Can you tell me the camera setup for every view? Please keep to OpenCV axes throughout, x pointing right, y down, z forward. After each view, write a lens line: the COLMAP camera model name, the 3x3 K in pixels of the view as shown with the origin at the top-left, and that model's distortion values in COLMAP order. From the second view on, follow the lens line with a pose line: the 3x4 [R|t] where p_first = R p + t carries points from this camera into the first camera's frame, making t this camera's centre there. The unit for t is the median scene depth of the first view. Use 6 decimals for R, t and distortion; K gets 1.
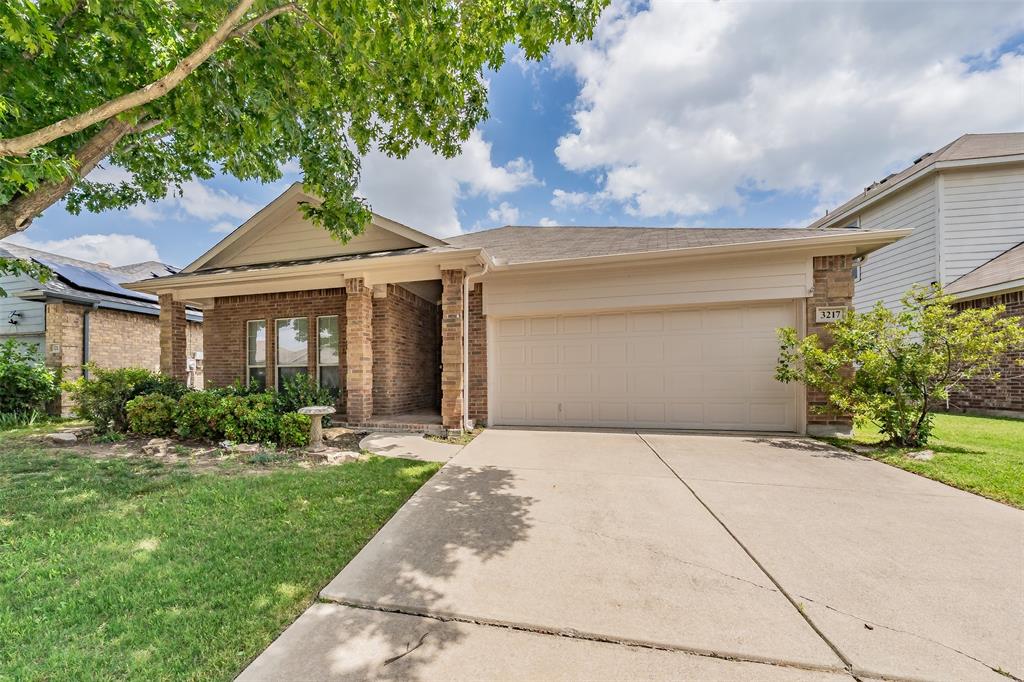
lens RADIAL K [[360.3, 0, 439.2], [0, 360.3, 376.0], [0, 0, 1]] dist [-0.000106, 0.000208]
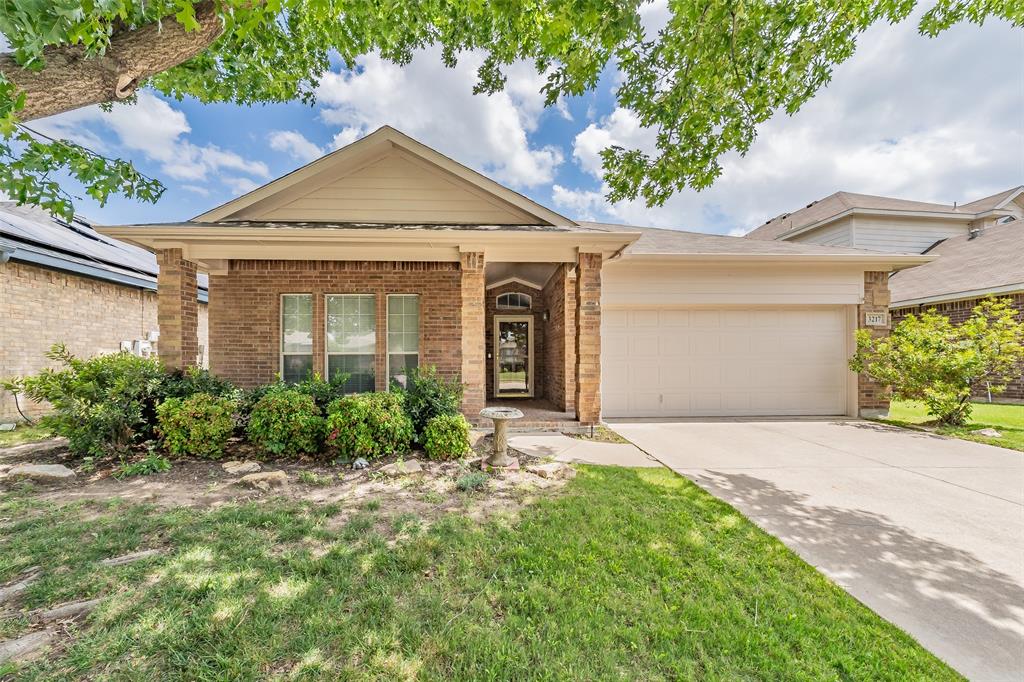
lens RADIAL K [[360.3, 0, 497.6], [0, 360.3, 361.8], [0, 0, 1]] dist [-0.000106, 0.000208]
pose [[0.954820, 0.006342, 0.297118, -0.361979], [-0.005510, 0.999978, -0.003639, -0.009187], [-0.297134, 0.001838, 0.954834, 0.146911]]
